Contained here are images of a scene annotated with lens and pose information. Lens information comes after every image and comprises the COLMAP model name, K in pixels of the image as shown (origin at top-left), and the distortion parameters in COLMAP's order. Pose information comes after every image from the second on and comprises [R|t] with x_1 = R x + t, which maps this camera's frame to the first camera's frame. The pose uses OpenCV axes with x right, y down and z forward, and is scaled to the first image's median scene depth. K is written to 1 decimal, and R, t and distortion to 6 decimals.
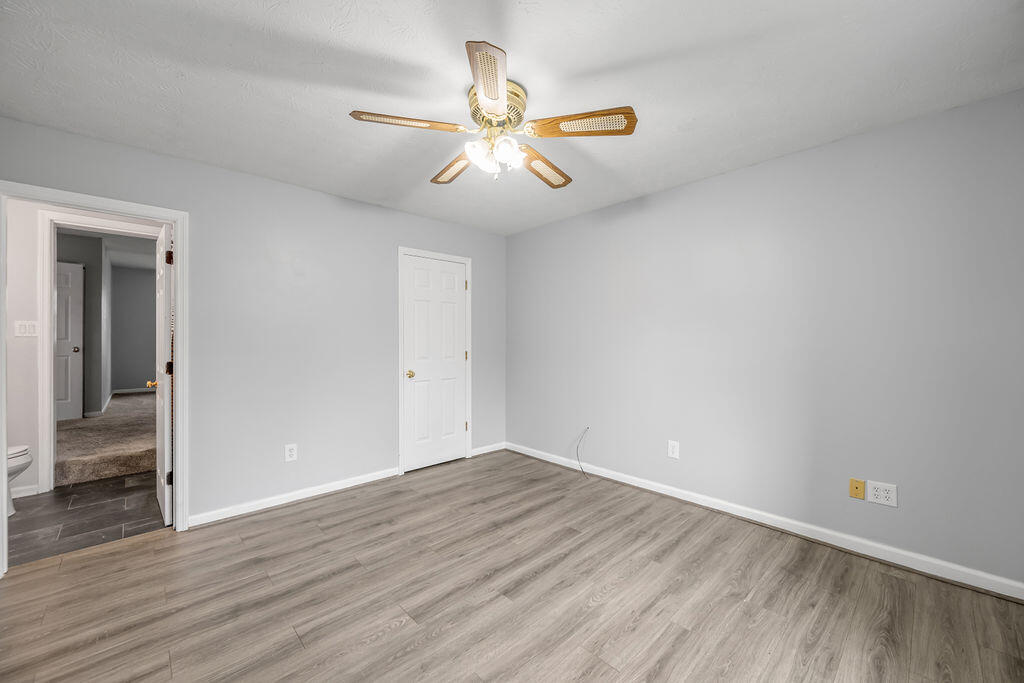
lens RADIAL K [[404.9, 0, 512.8], [0, 404.9, 334.6], [0, 0, 1]] dist [-0.000274, -0.000137]
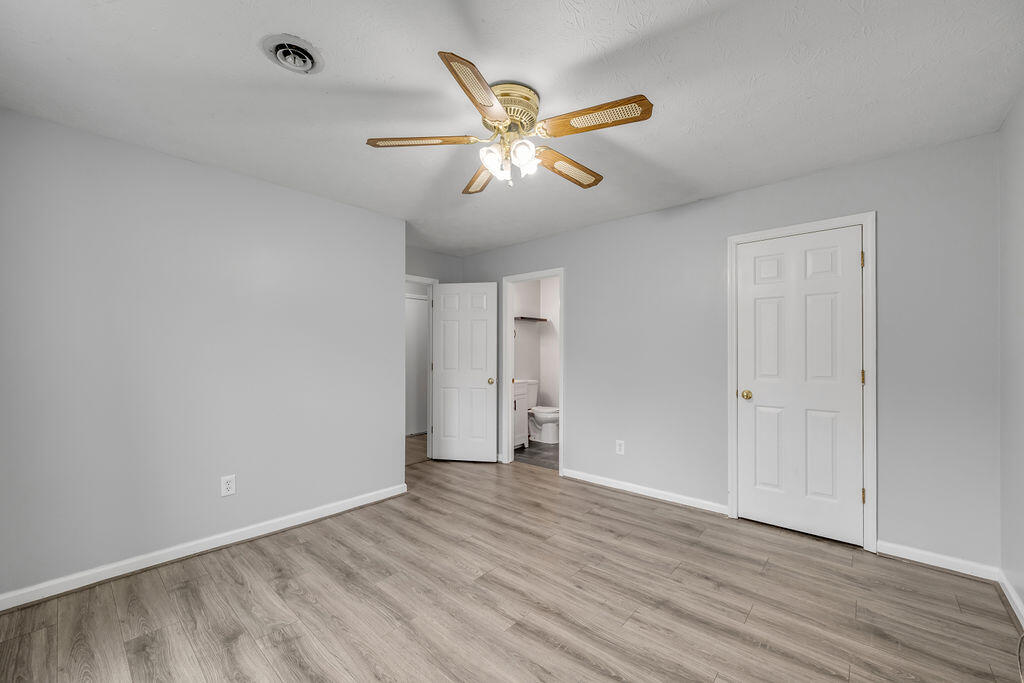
lens RADIAL K [[404.9, 0, 512.8], [0, 404.9, 334.6], [0, 0, 1]] dist [-0.000274, -0.000137]
pose [[0.084204, -0.040618, -0.995620, 0.697943], [0.011828, 0.999139, -0.039761, 0.012368], [0.996378, -0.008428, 0.084612, 0.689763]]
